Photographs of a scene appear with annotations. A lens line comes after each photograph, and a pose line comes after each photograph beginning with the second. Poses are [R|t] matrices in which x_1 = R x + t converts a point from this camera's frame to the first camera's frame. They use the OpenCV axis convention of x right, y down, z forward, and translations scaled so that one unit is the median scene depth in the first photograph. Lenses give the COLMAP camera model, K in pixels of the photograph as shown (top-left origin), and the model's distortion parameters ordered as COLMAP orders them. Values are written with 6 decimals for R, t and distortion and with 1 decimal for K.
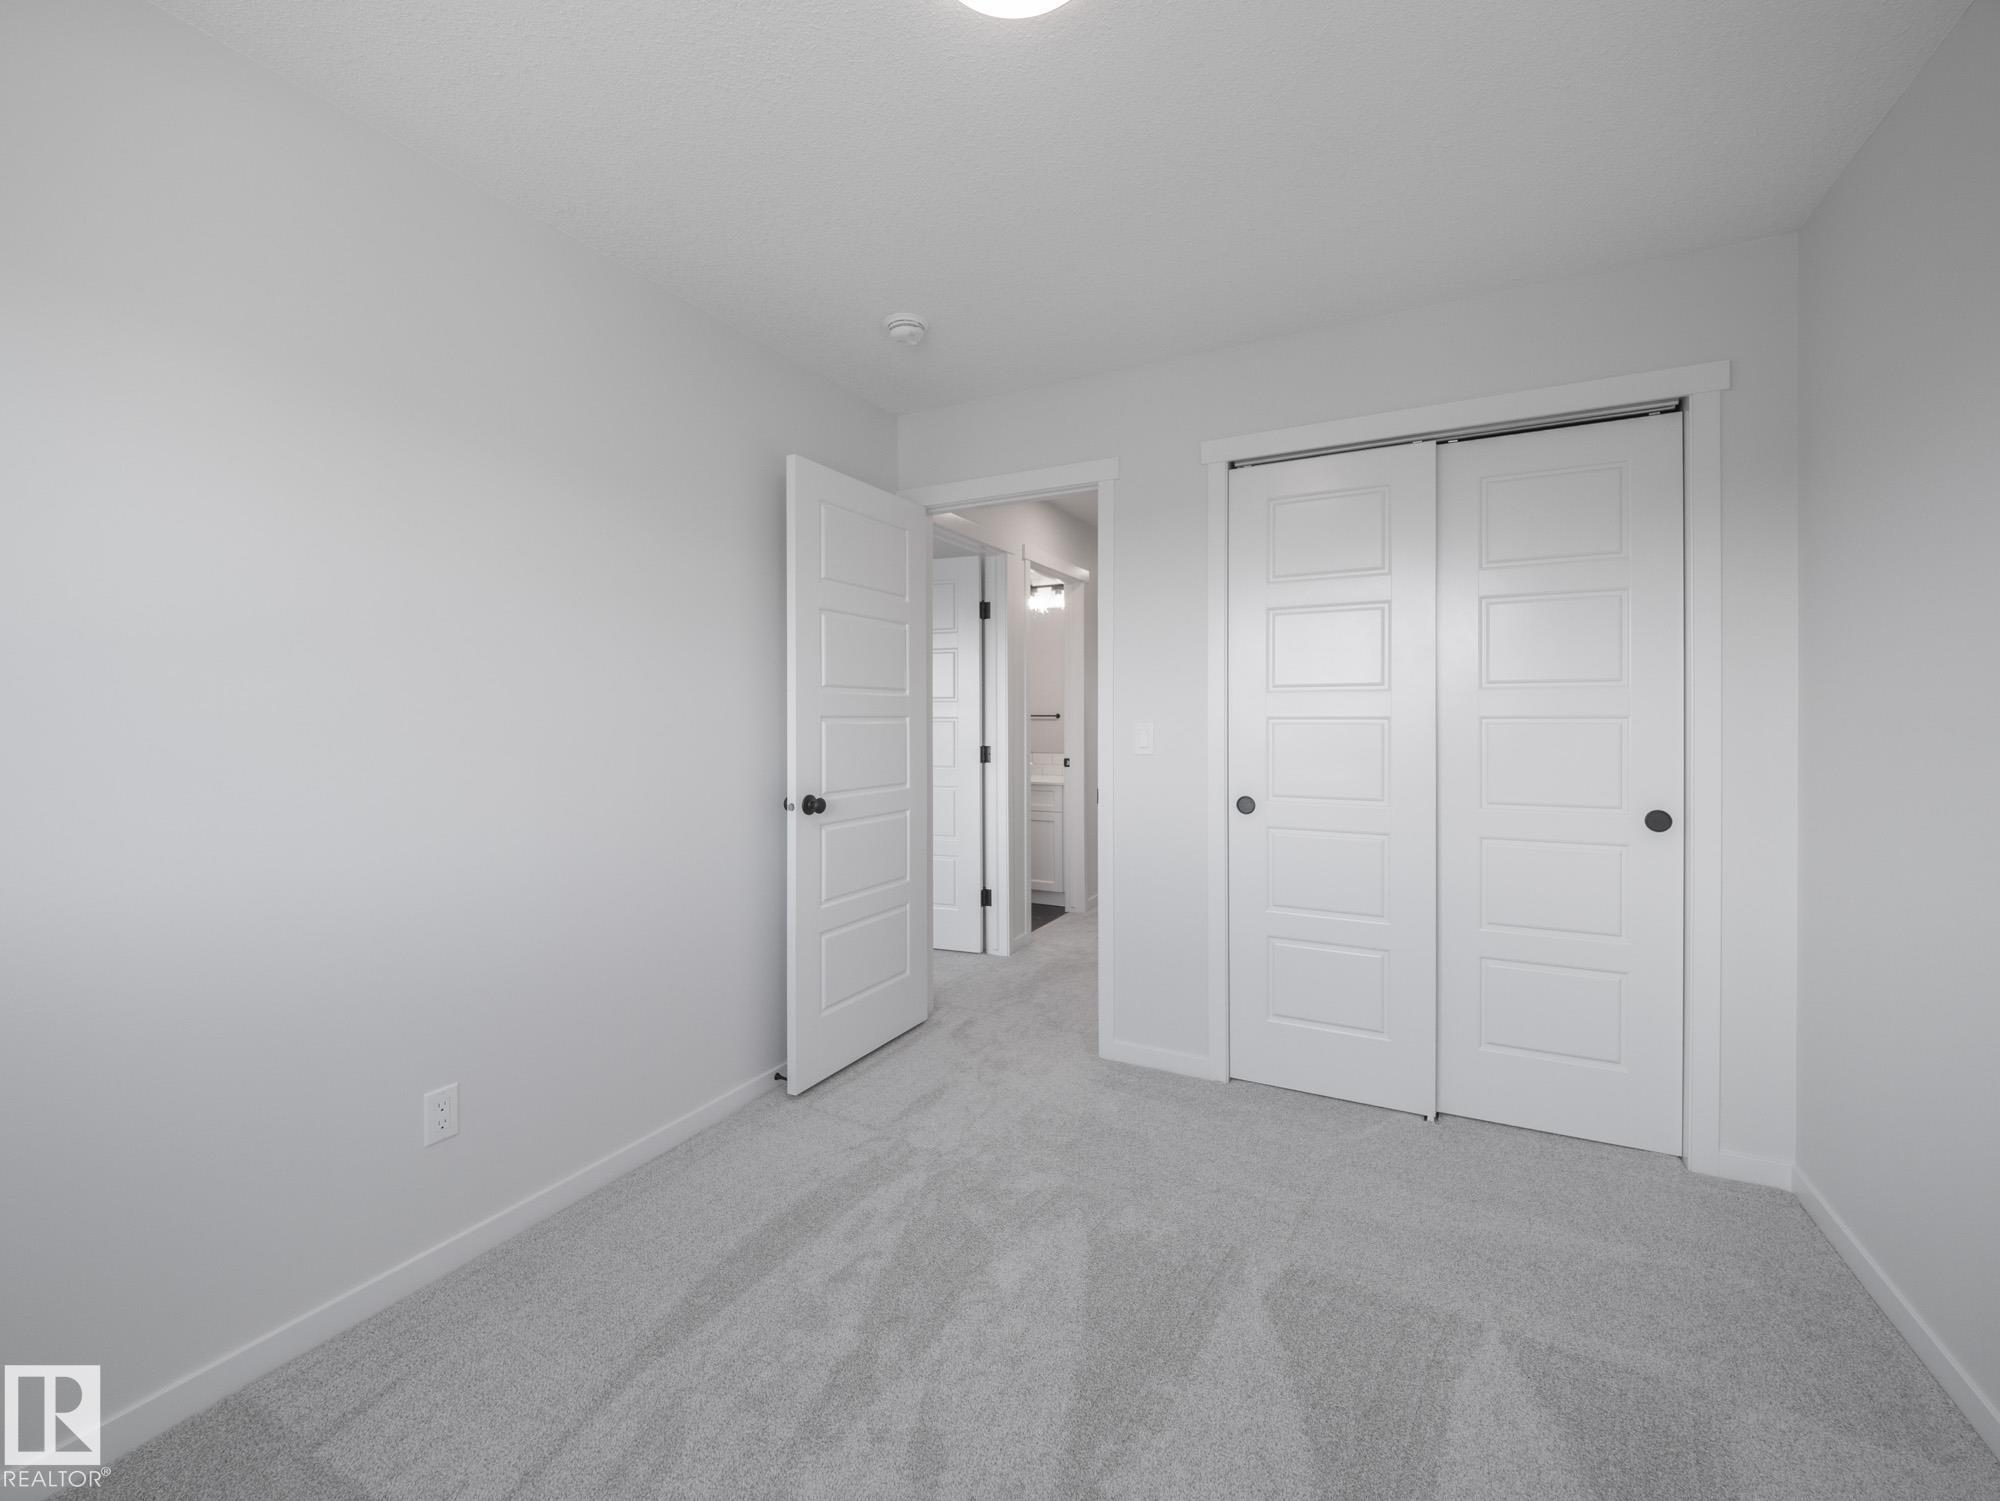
lens RADIAL K [[834.3, 0, 983.6], [0, 834.3, 743.0], [0, 0, 1]] dist [-0.003024, -0.001879]
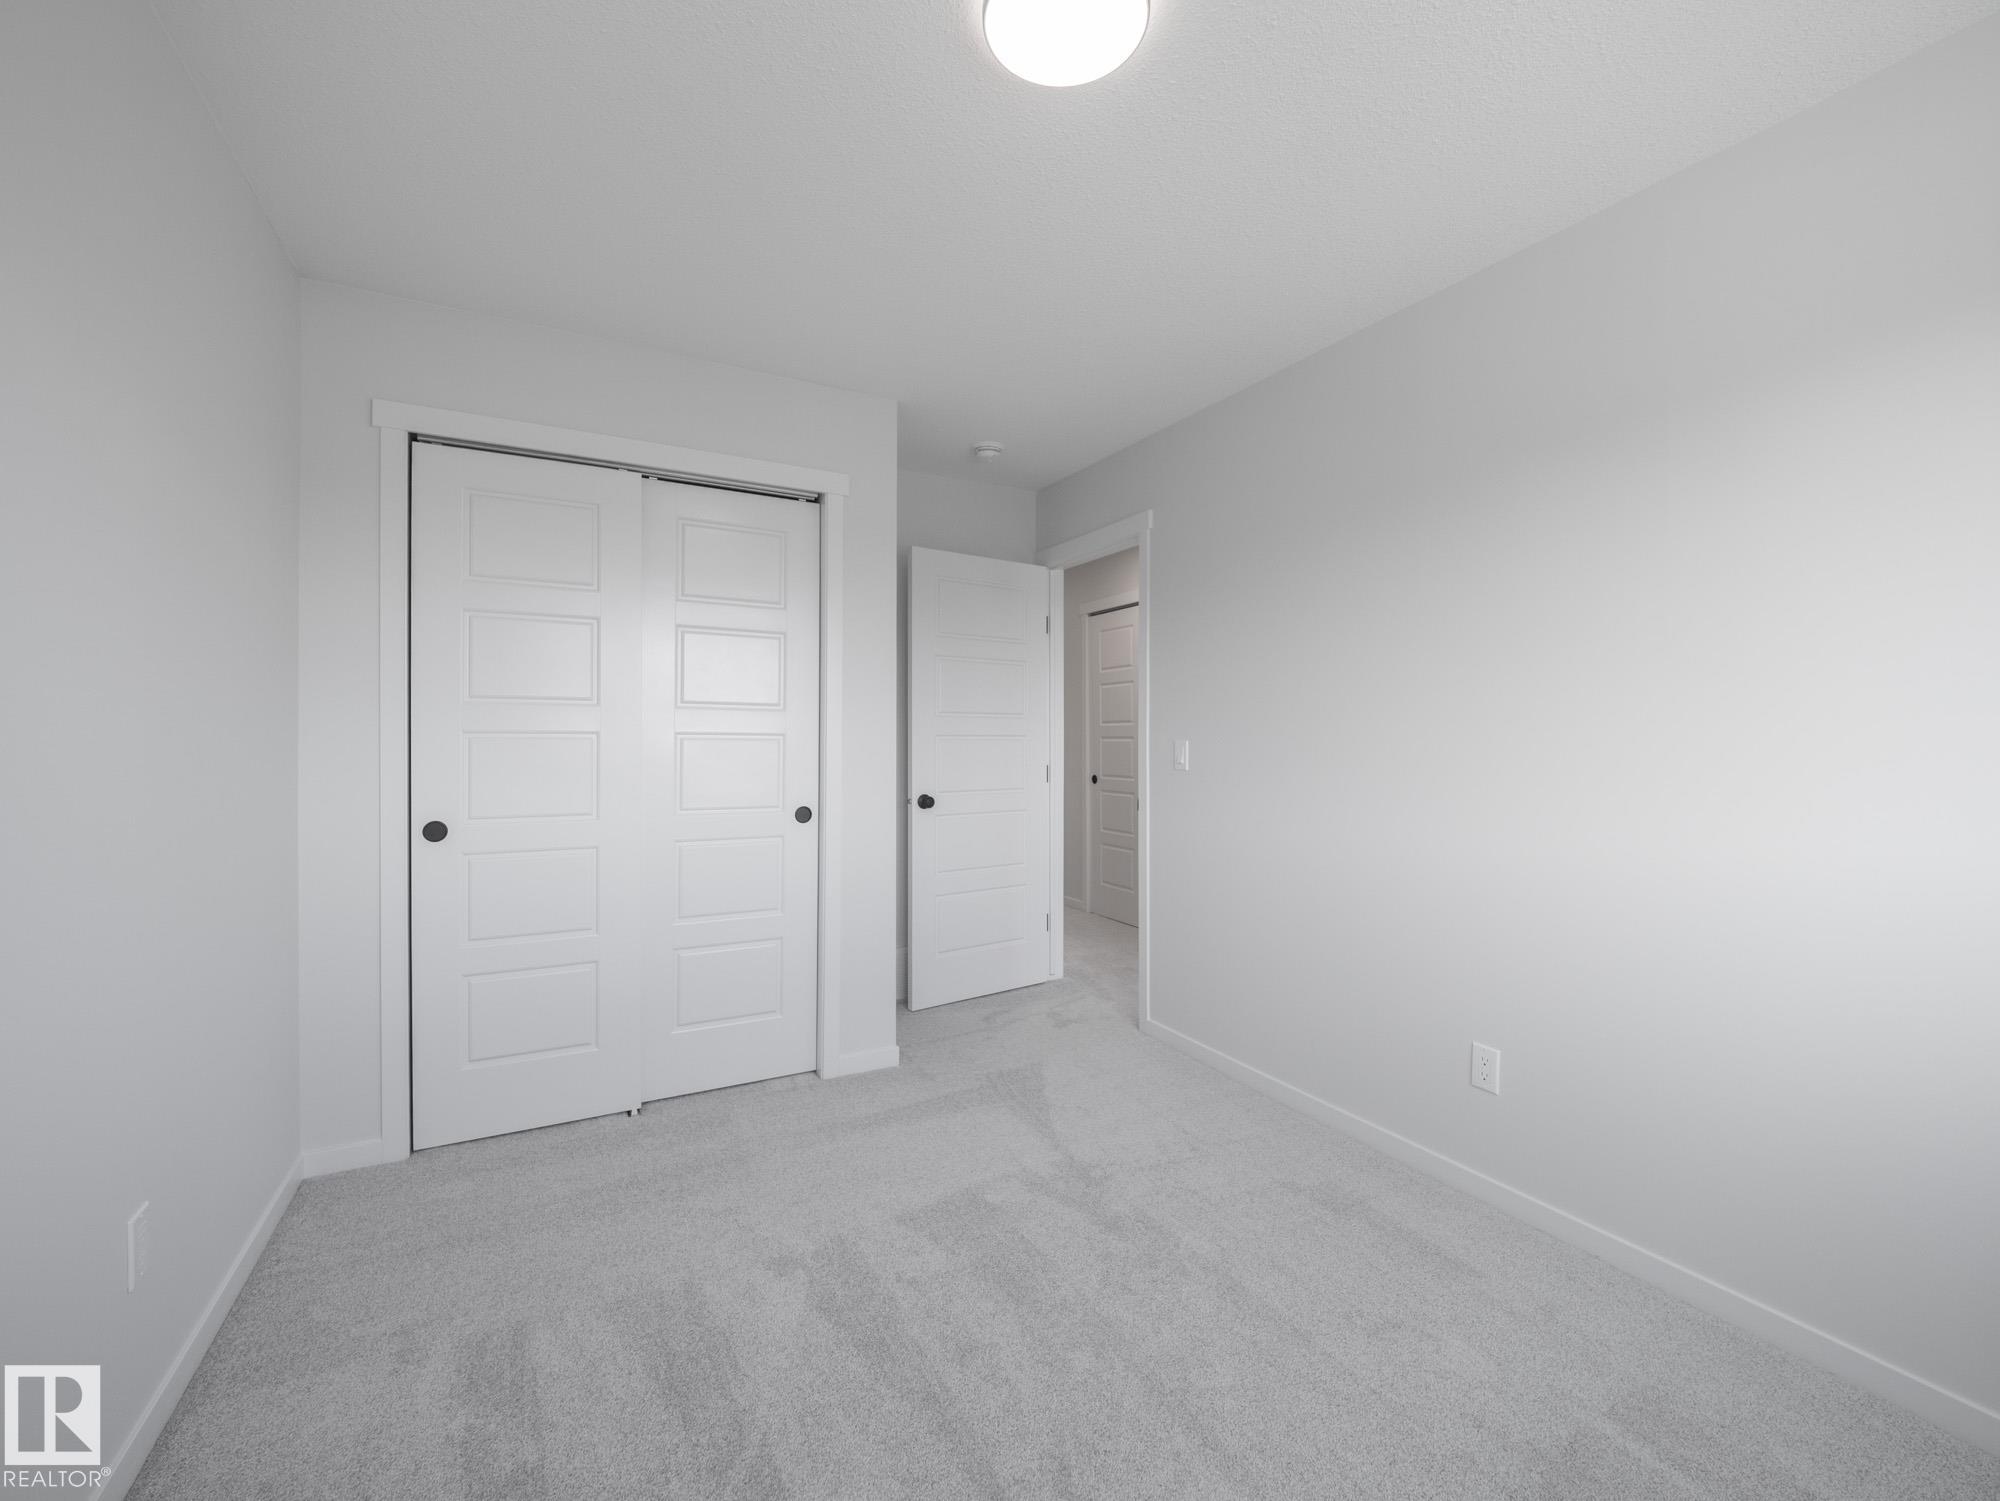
lens RADIAL K [[834.3, 0, 979.0], [0, 834.3, 746.2], [0, 0, 1]] dist [-0.003024, -0.001879]
pose [[0.562576, -0.001193, 0.826745, -0.113562], [0.011979, 0.999906, -0.006709, -0.001112], [-0.826659, 0.013678, 0.562537, 0.048382]]
